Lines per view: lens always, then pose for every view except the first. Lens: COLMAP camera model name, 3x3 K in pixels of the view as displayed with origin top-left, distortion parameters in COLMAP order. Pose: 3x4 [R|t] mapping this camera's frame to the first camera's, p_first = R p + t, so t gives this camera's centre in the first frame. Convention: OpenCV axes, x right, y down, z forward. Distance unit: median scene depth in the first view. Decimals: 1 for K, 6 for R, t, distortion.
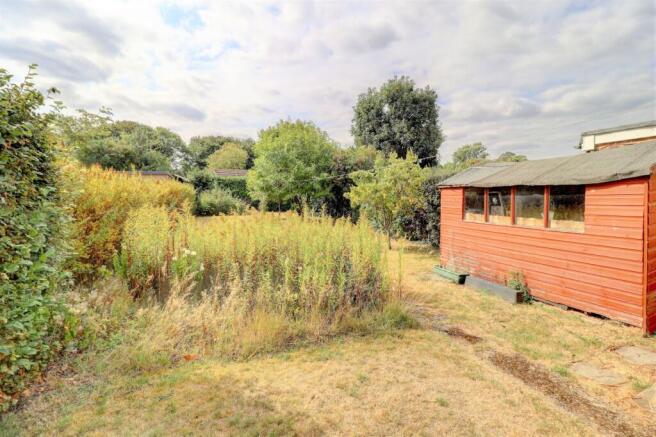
lens RADIAL K [[306.7, 0, 329.3], [0, 306.7, 220.1], [0, 0, 1]] dist [-0.018057, -0.001164]
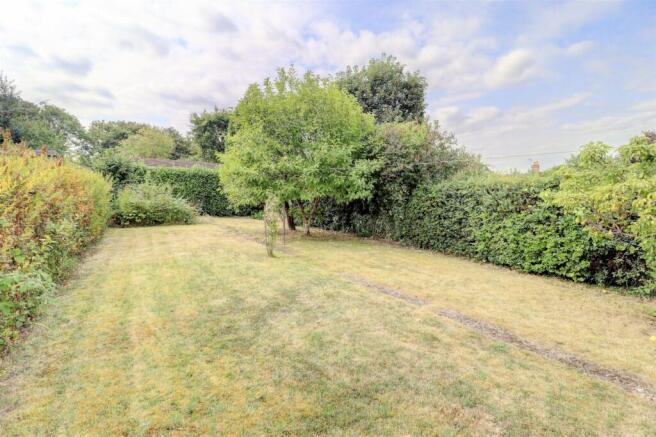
lens RADIAL K [[306.7, 0, 327.9], [0, 306.7, 214.8], [0, 0, 1]] dist [-0.018057, -0.001164]
pose [[0.970695, 0.004273, 0.240275, -0.128129], [0.000258, 0.999823, -0.018823, -0.020119], [-0.240313, 0.018333, 0.970522, 0.248213]]
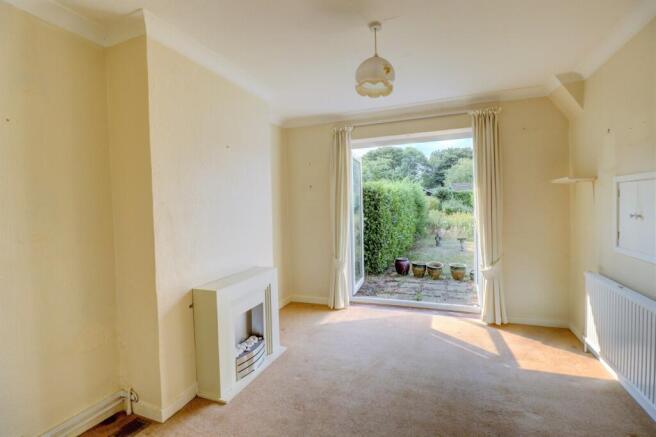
lens RADIAL K [[306.7, 0, 328.5], [0, 306.7, 218.4], [0, 0, 1]] dist [-0.018057, -0.001164]
pose [[0.742838, 0.036131, -0.668496, 0.164393], [-0.053426, 0.998557, -0.005397, 0.028078], [0.667337, 0.039724, 0.743696, -0.456208]]
